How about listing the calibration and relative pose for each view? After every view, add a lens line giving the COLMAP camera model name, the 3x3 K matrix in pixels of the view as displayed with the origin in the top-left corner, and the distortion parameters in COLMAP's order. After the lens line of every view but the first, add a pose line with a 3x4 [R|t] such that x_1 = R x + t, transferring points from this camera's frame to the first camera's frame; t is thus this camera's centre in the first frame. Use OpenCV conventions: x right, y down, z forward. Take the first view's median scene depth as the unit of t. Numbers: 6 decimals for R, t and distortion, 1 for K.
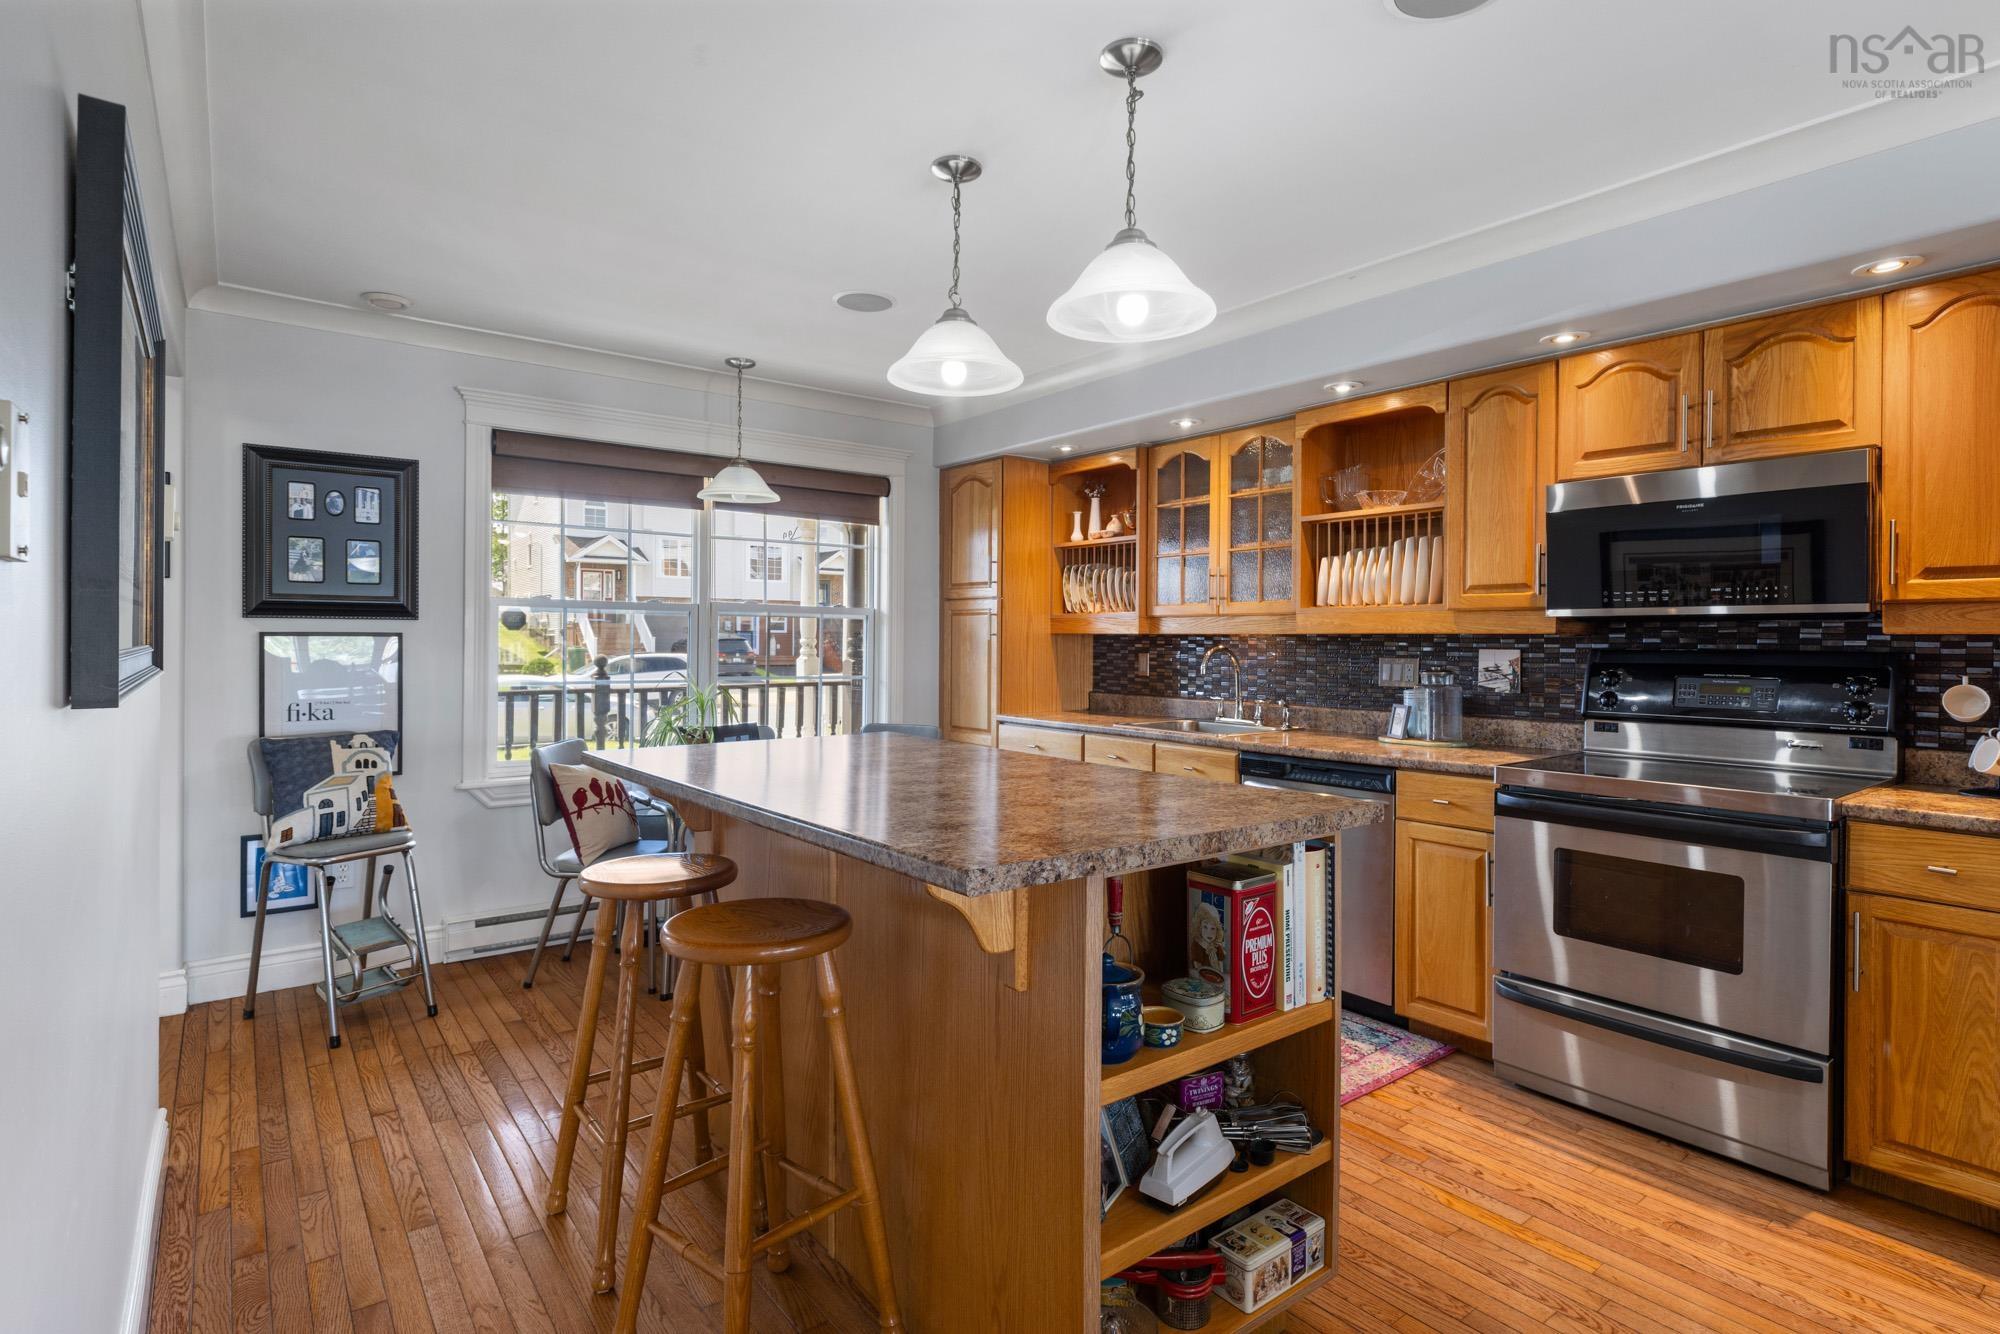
lens RADIAL K [[995.2, 0, 1016.8], [0, 995.2, 649.2], [0, 0, 1]] dist [-0.003494, -0.001160]
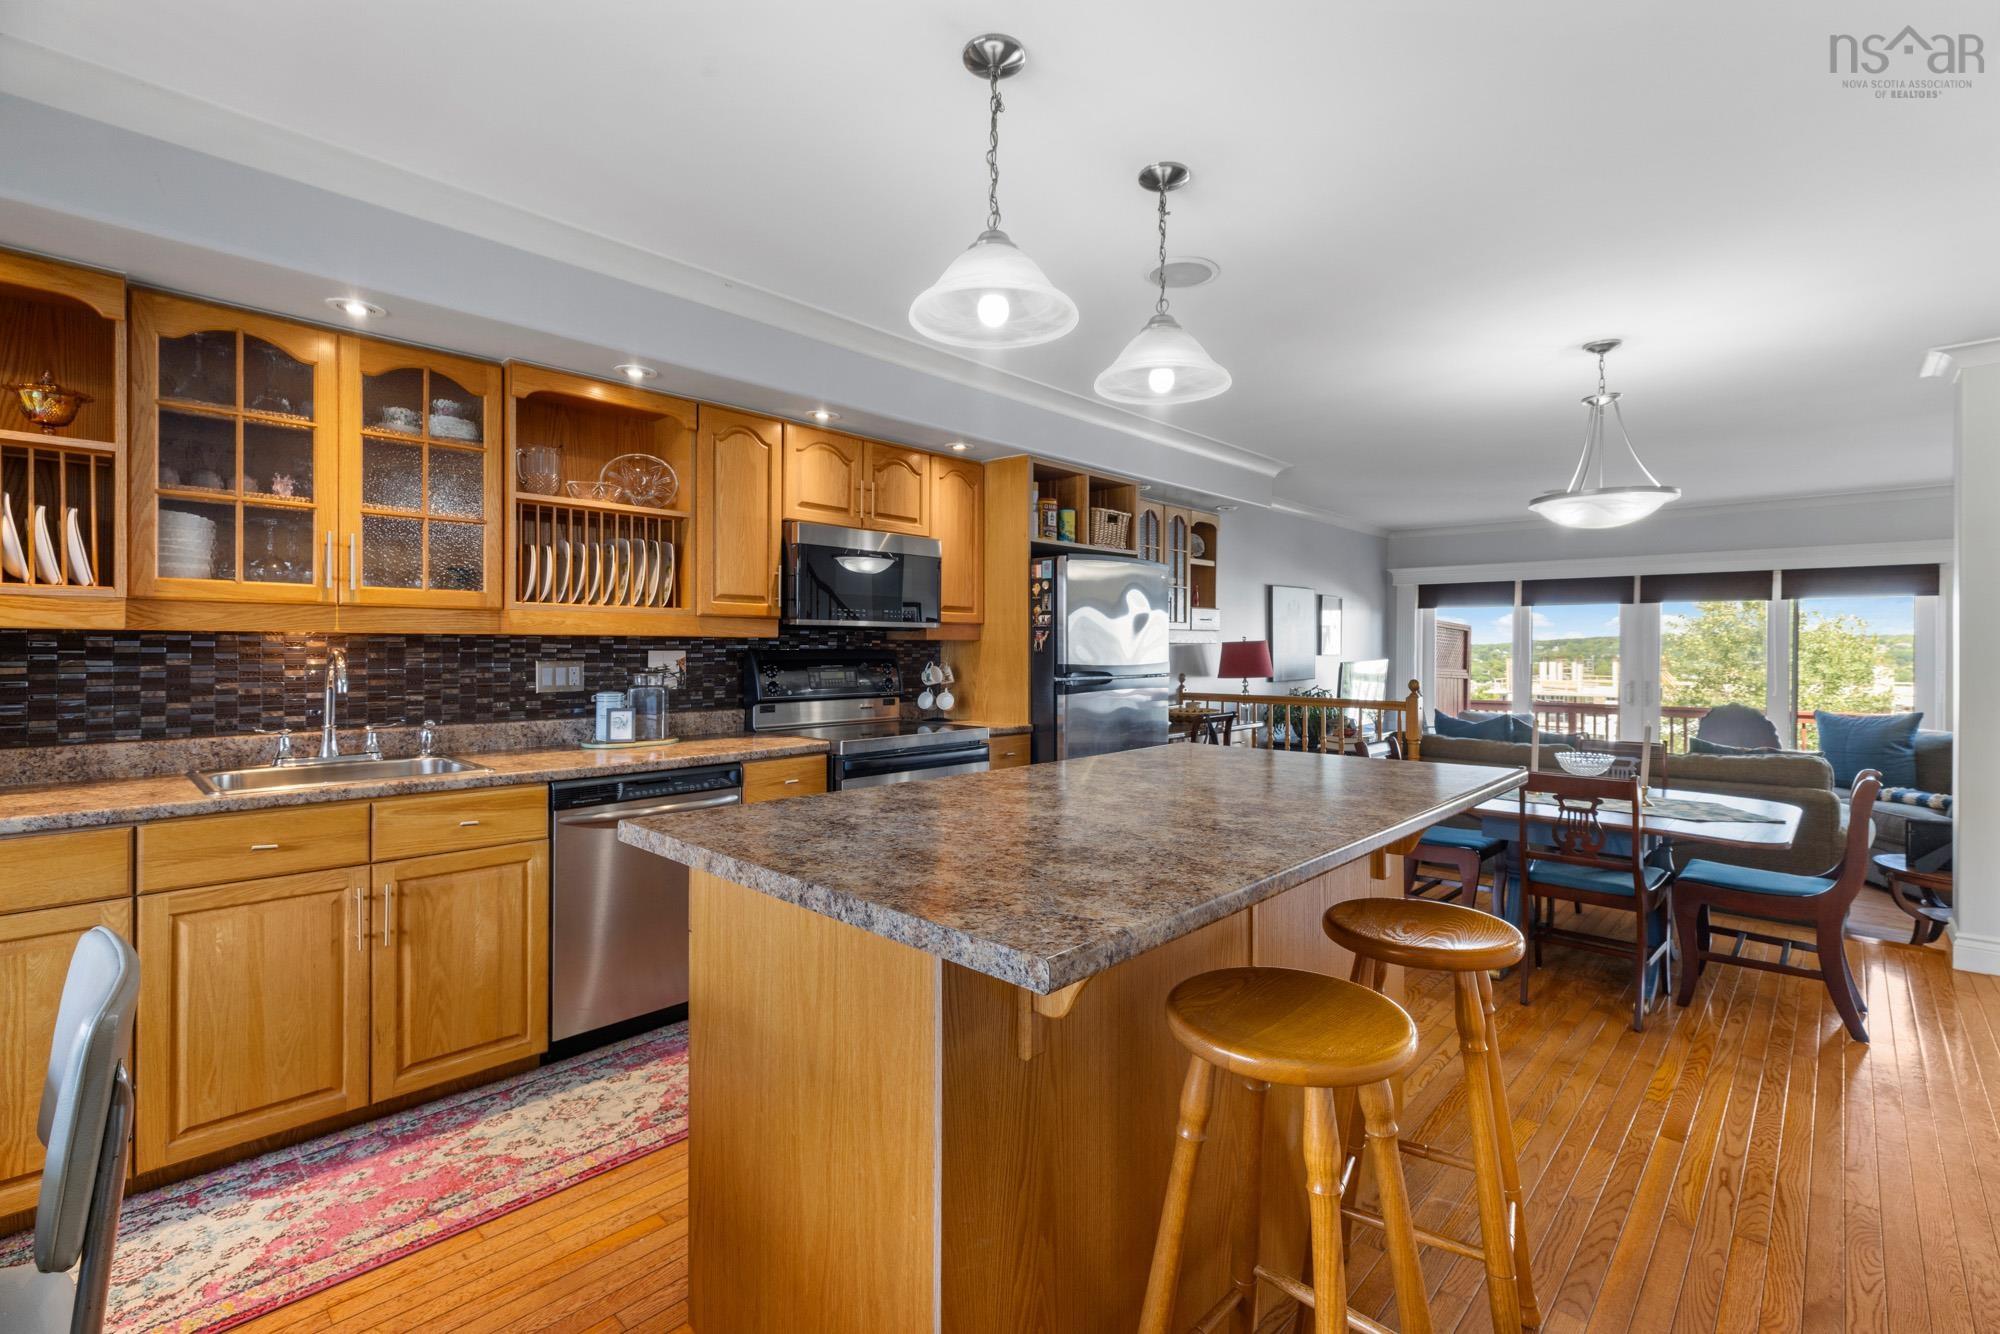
lens RADIAL K [[893.2, 0, 1010.8], [0, 893.2, 651.1], [0, 0, 1]] dist [0.003020, 0.001314]
pose [[-0.151643, -0.013081, 0.988349, -0.645151], [0.001915, 0.999907, 0.013528, -0.013633], [-0.988433, 0.003944, -0.151604, 0.902417]]
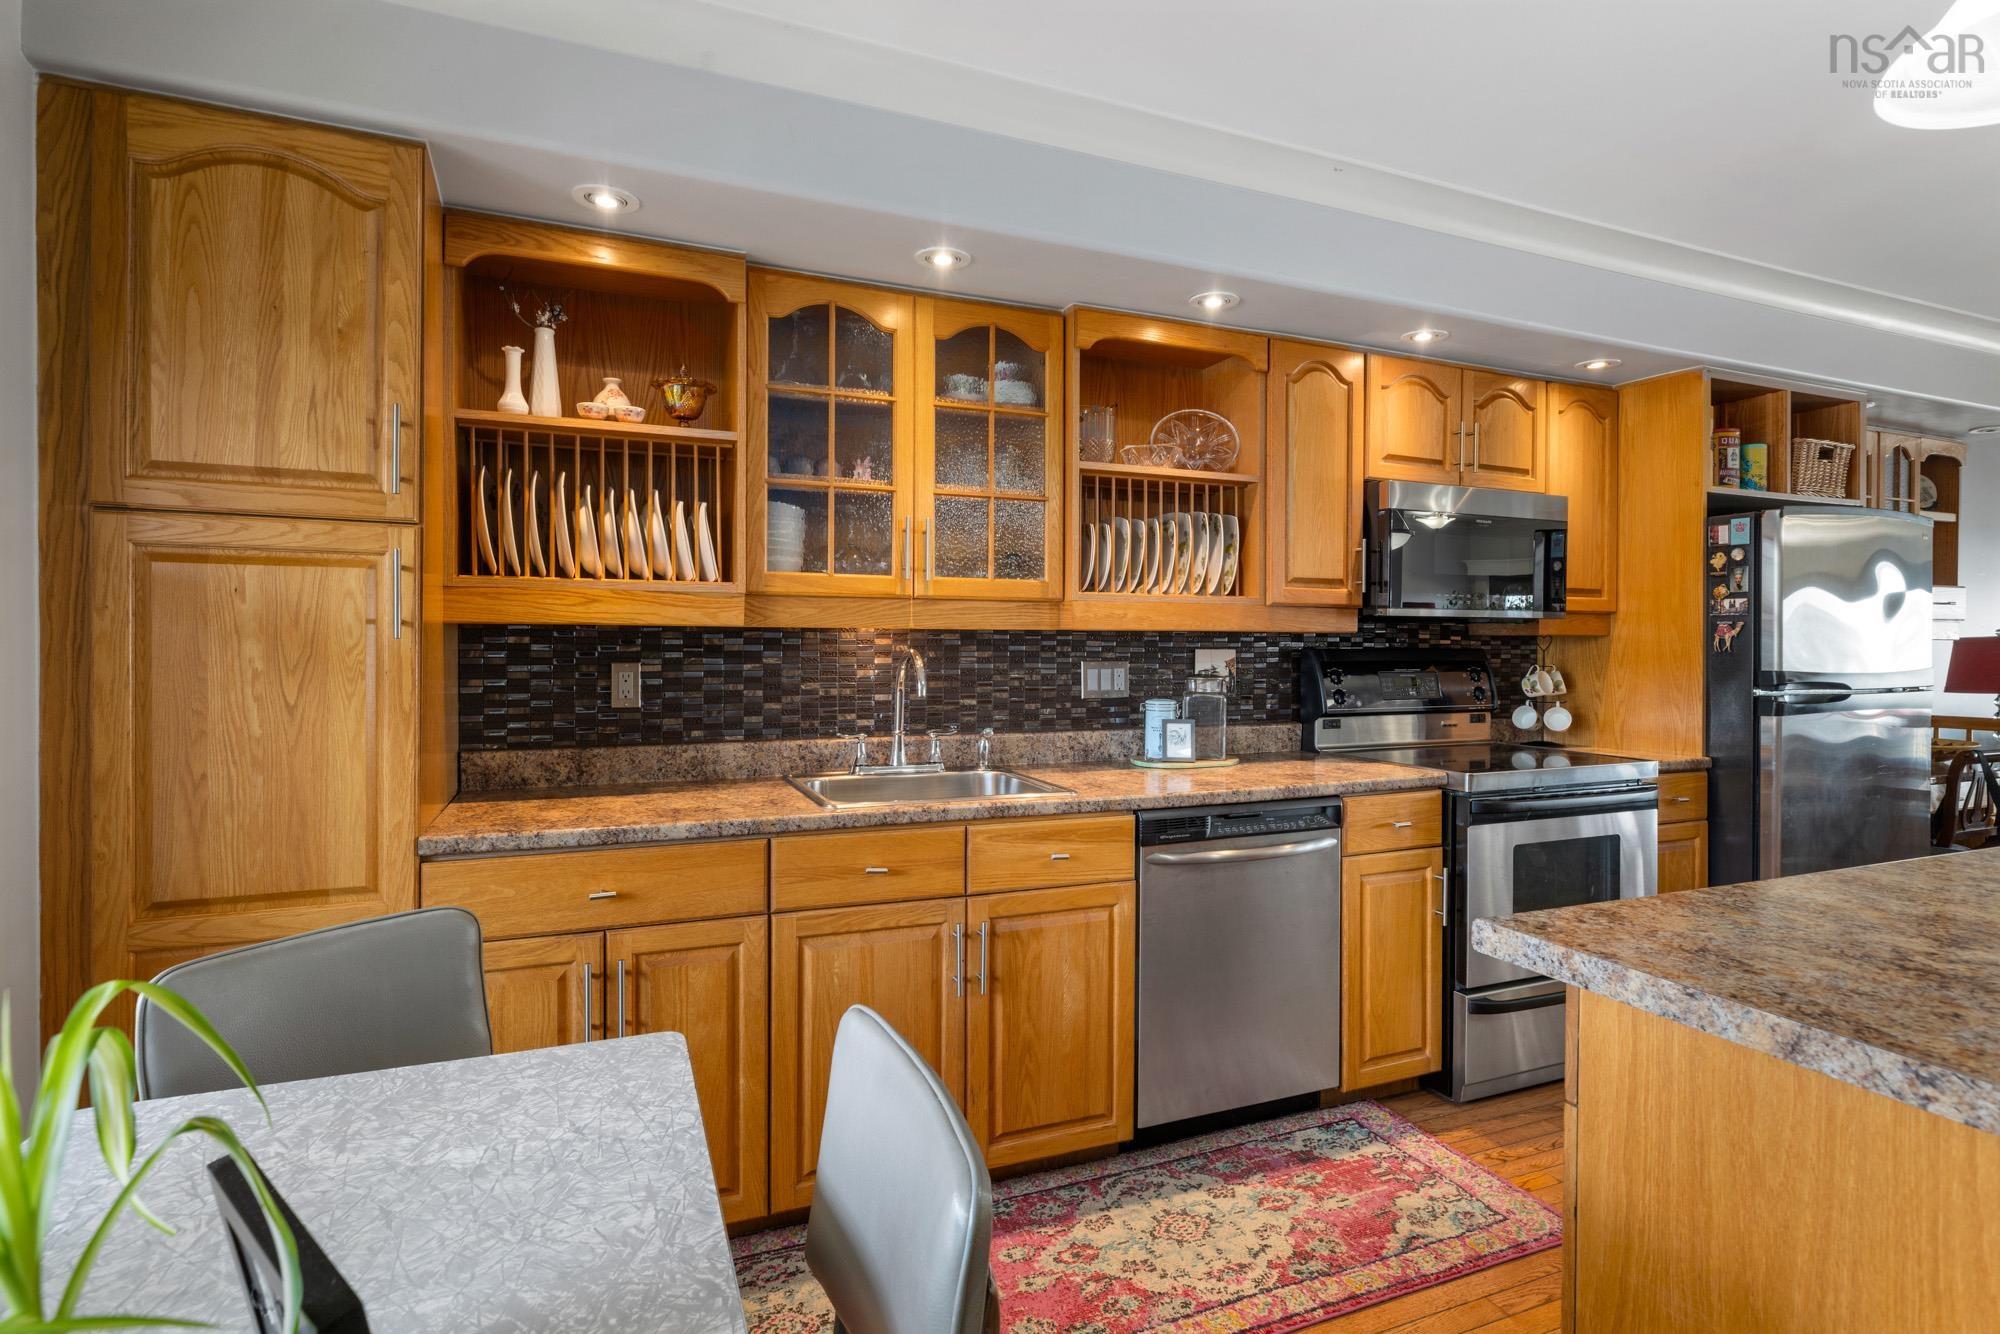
lens RADIAL K [[995.2, 0, 1002.3], [0, 995.2, 653.9], [0, 0, 1]] dist [-0.003494, -0.001160]
pose [[0.265565, -0.017303, 0.963938, -0.506693], [0.004900, 0.999850, 0.016598, -0.013221], [-0.964081, 0.000316, 0.265610, 1.104830]]
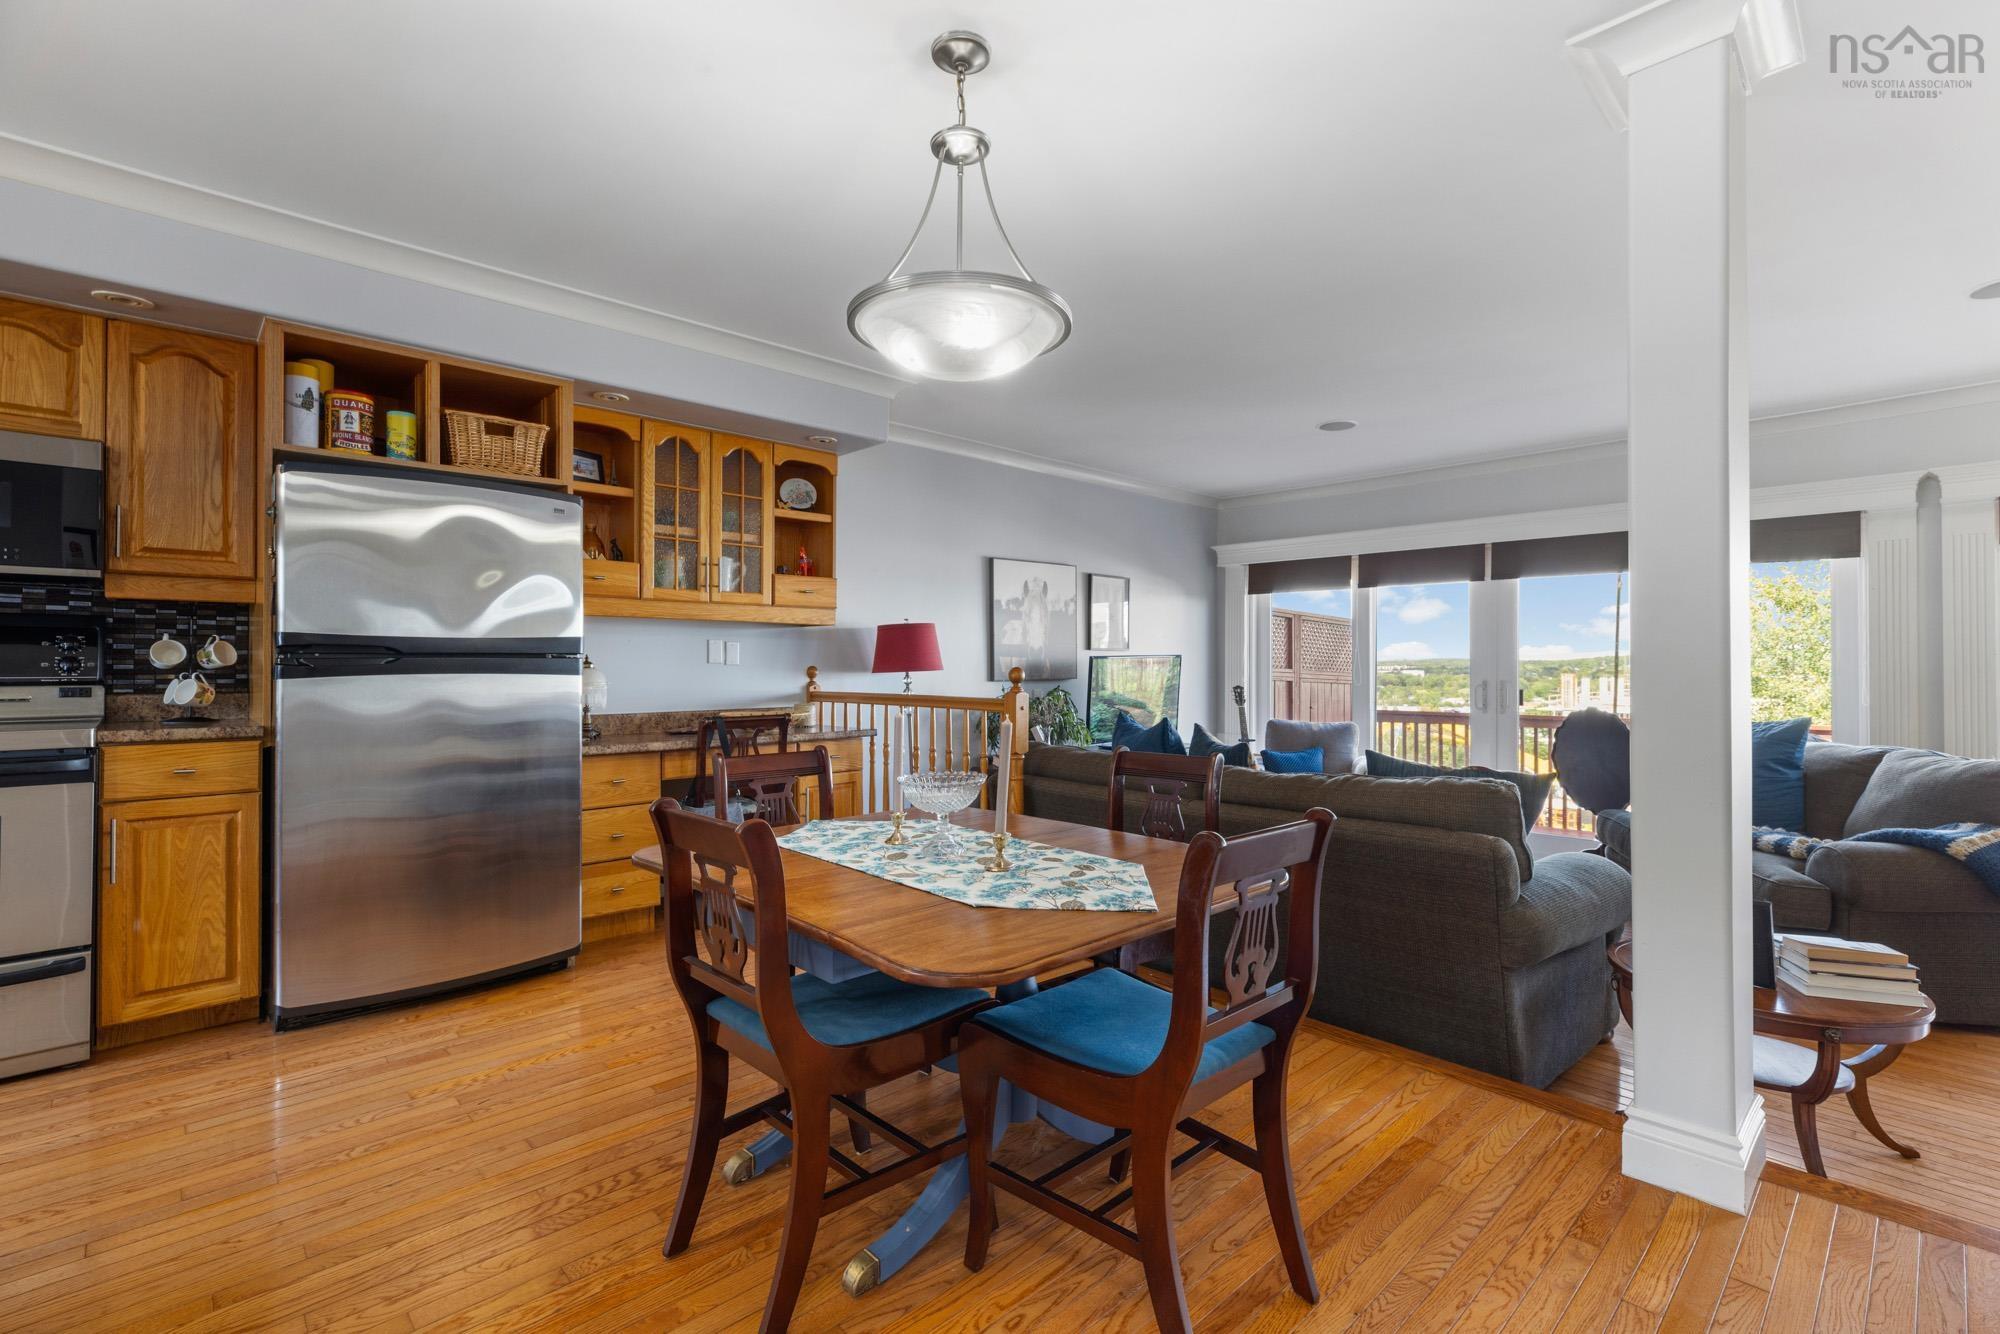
lens RADIAL K [[893.2, 0, 1002.6], [0, 893.2, 641.5], [0, 0, 1]] dist [0.003020, 0.001314]
pose [[-0.086787, 0.018256, 0.996060, -0.258537], [0.005344, 0.999826, -0.017860, 0.052607], [-0.996213, 0.003773, -0.086870, 0.002058]]
